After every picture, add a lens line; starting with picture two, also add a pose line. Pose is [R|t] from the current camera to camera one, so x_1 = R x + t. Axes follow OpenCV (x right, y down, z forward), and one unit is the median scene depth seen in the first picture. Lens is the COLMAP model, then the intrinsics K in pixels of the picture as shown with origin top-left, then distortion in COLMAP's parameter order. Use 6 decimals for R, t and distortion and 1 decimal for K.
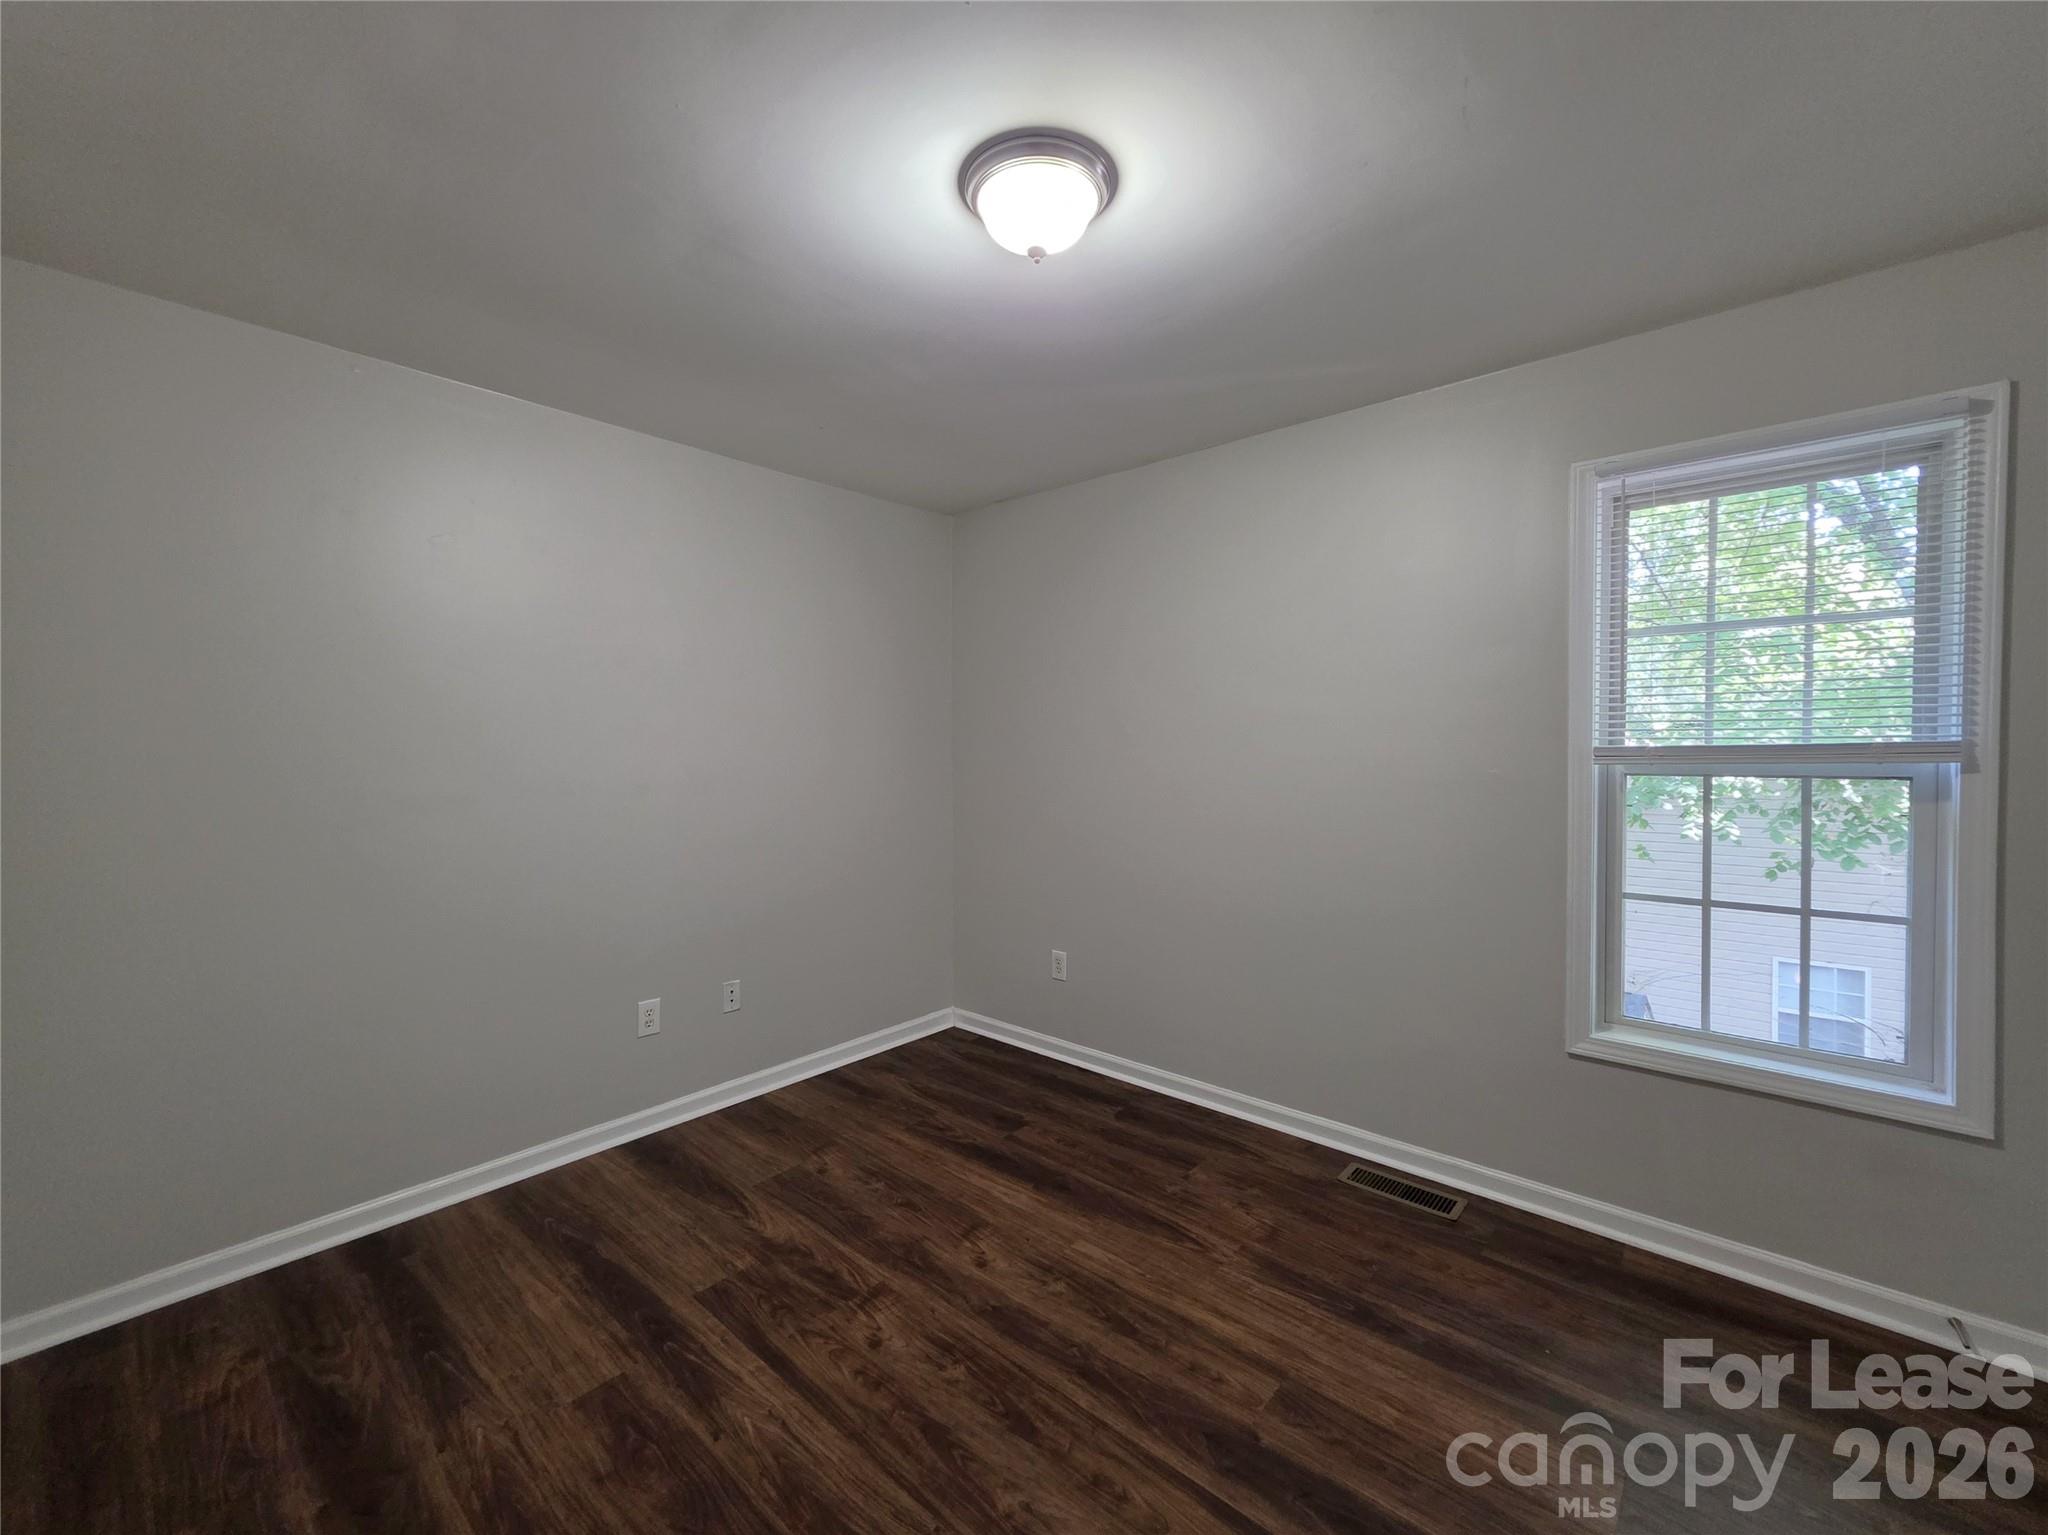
lens RADIAL K [[818.9, 0, 1021.5], [0, 818.9, 767.2], [0, 0, 1]] dist [0.003348, -0.000382]
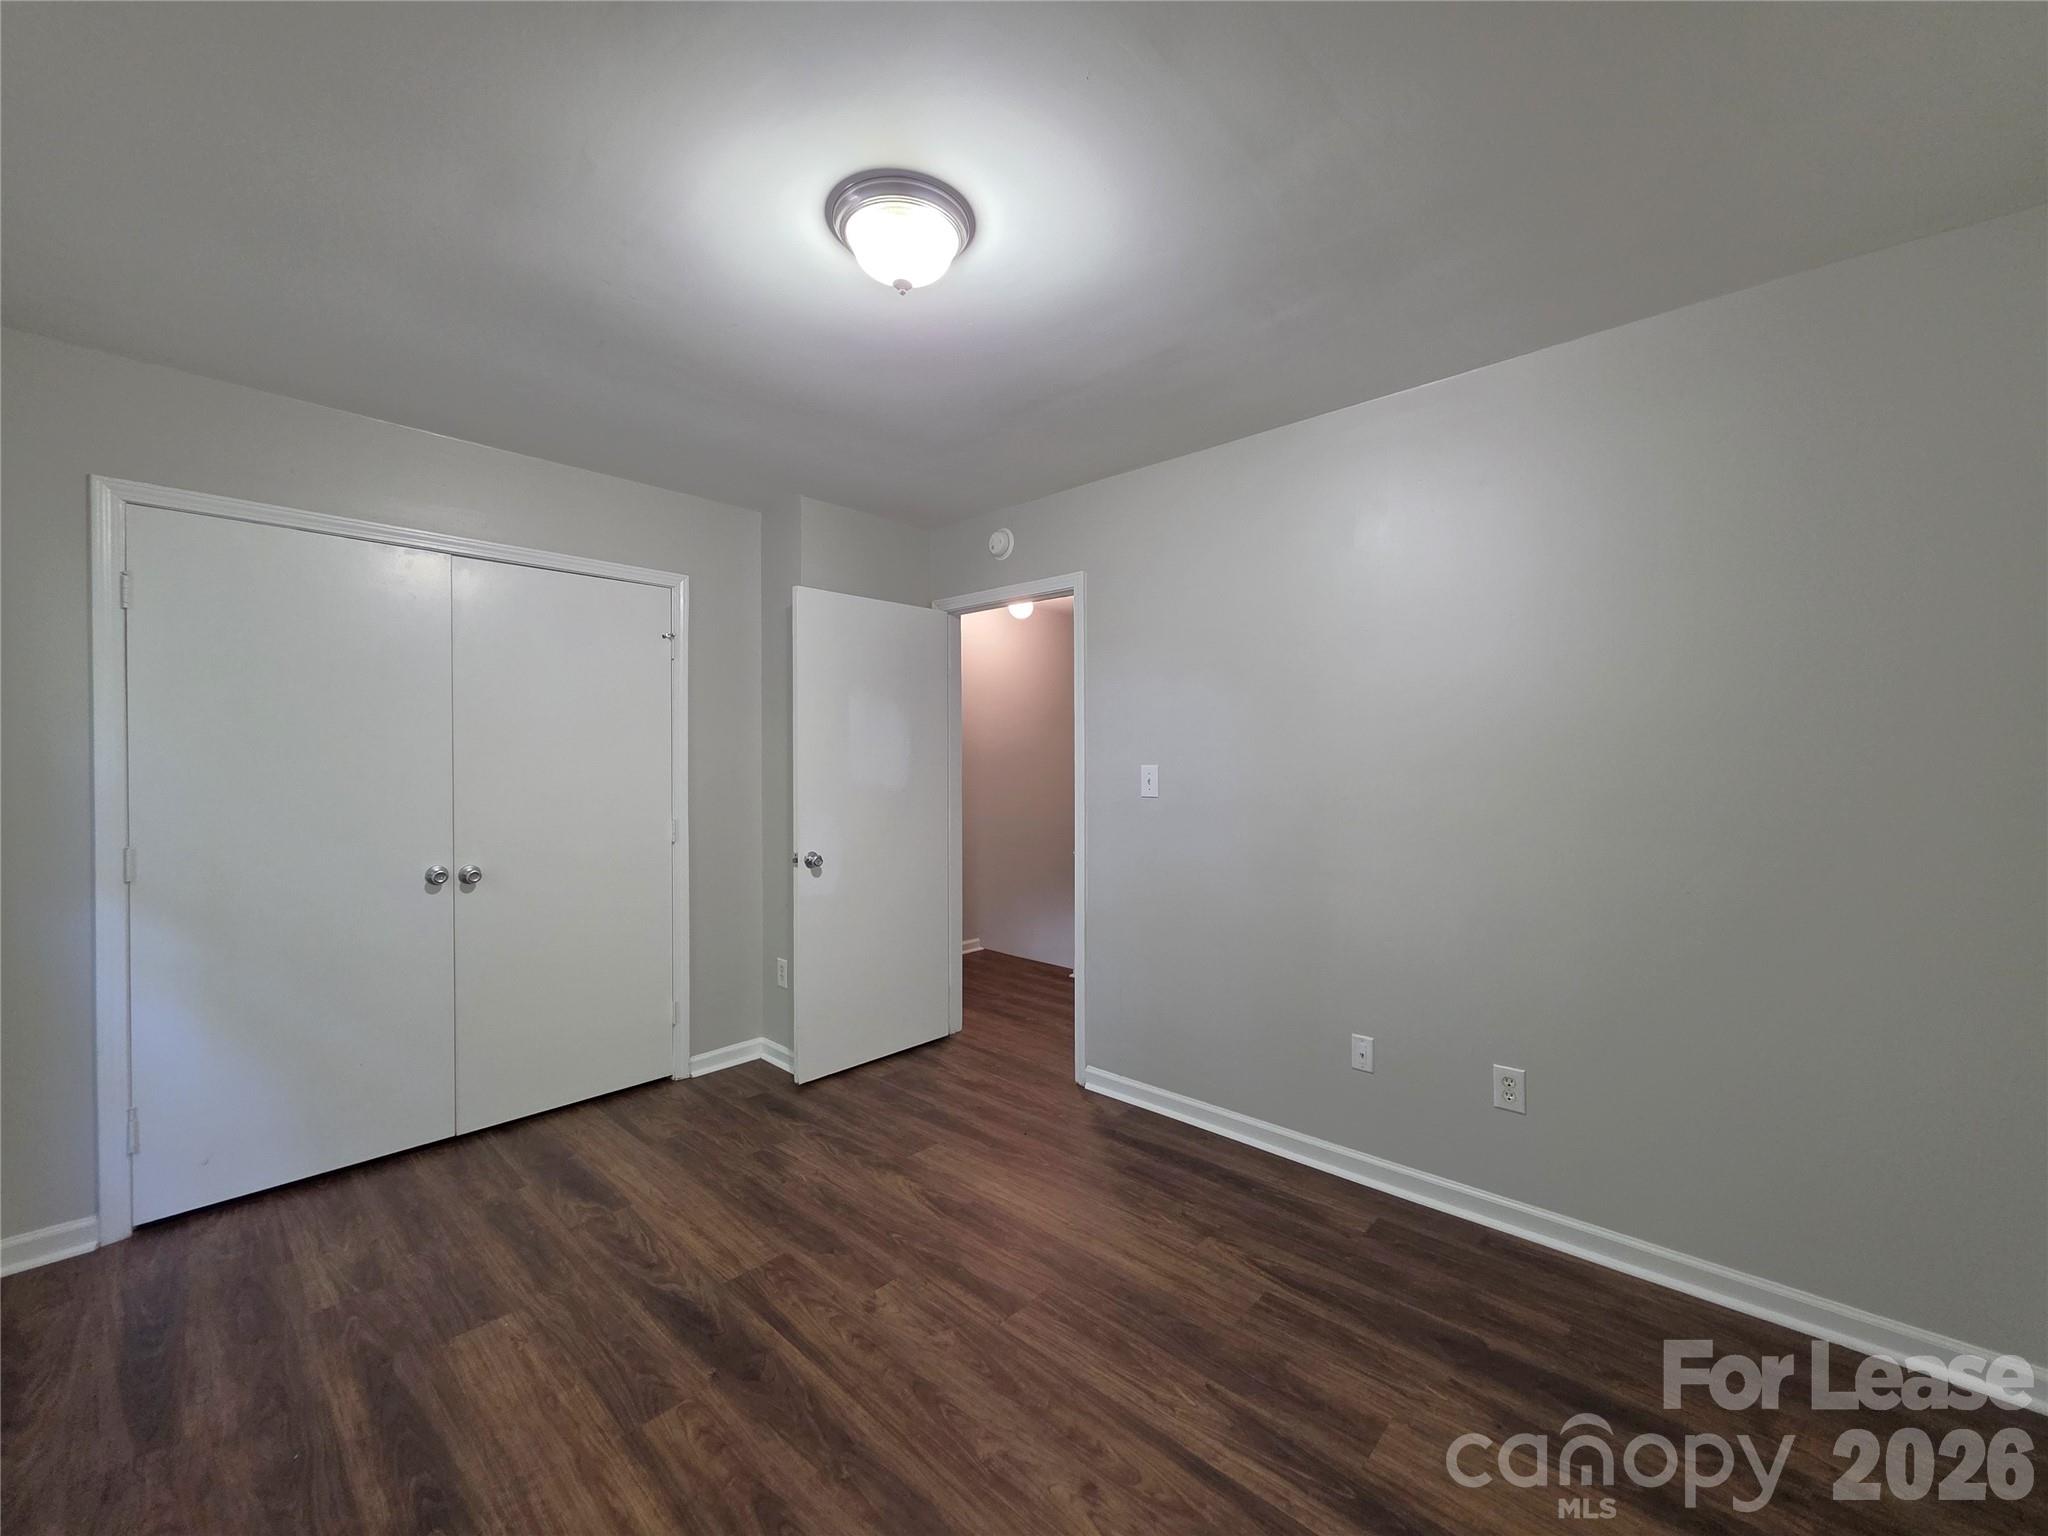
lens RADIAL K [[818.9, 0, 1006.2], [0, 818.9, 765.2], [0, 0, 1]] dist [0.003348, -0.000382]
pose [[-0.998953, 0.003652, 0.045613, -0.149953], [0.005160, 0.999443, 0.032975, -0.031327], [-0.045467, 0.033175, -0.998415, 1.953943]]
